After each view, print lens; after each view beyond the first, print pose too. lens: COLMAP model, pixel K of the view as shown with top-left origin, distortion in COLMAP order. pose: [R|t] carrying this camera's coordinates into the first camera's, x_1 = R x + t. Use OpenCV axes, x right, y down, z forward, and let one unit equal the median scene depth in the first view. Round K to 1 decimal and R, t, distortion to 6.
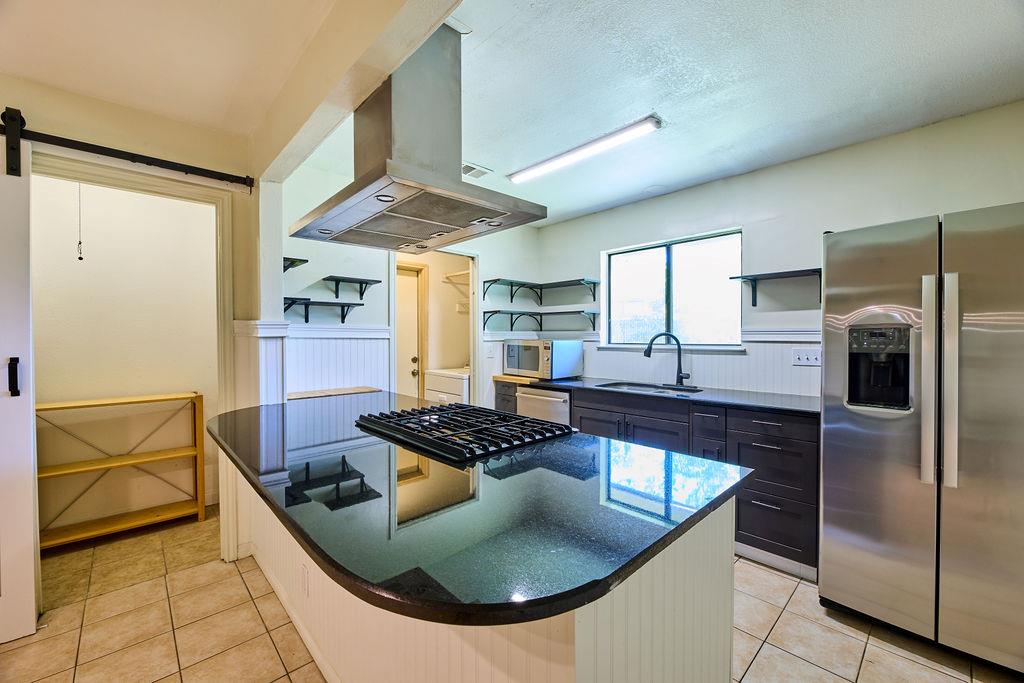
lens RADIAL K [[411.6, 0, 505.5], [0, 411.6, 340.1], [0, 0, 1]] dist [-0.002701, -0.001146]
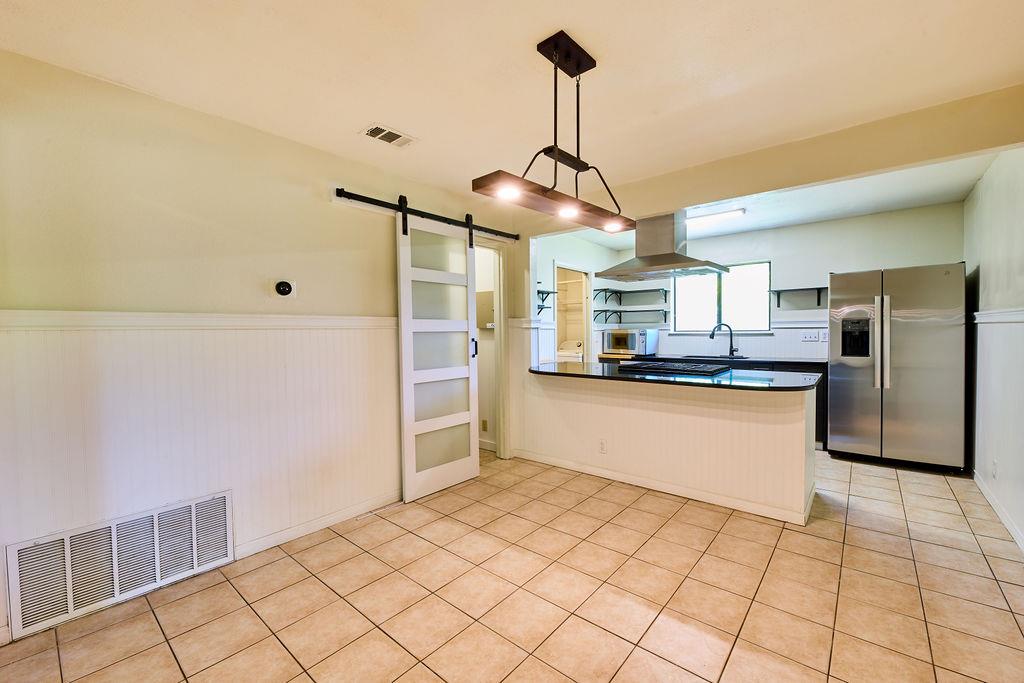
lens RADIAL K [[429.4, 0, 512.6], [0, 429.4, 342.2], [0, 0, 1]] dist [0.026581, -0.000115]
pose [[0.991071, -0.015612, 0.132417, -0.665479], [0.013016, 0.999706, 0.020452, 0.010266], [-0.132697, -0.018546, 0.990983, -0.583375]]
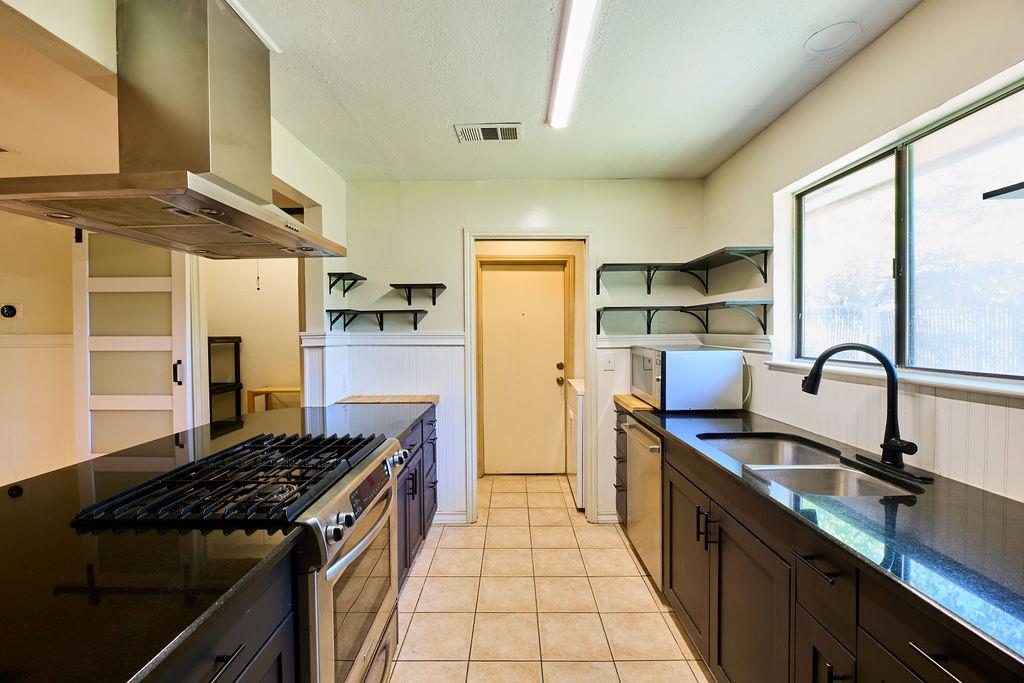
lens RADIAL K [[411.6, 0, 507.9], [0, 411.6, 338.4], [0, 0, 1]] dist [-0.002701, -0.001146]
pose [[0.727292, 0.005612, -0.686306, 0.427917], [0.002224, 0.999942, 0.010534, -0.029464], [0.686325, -0.009187, 0.727237, 0.408916]]
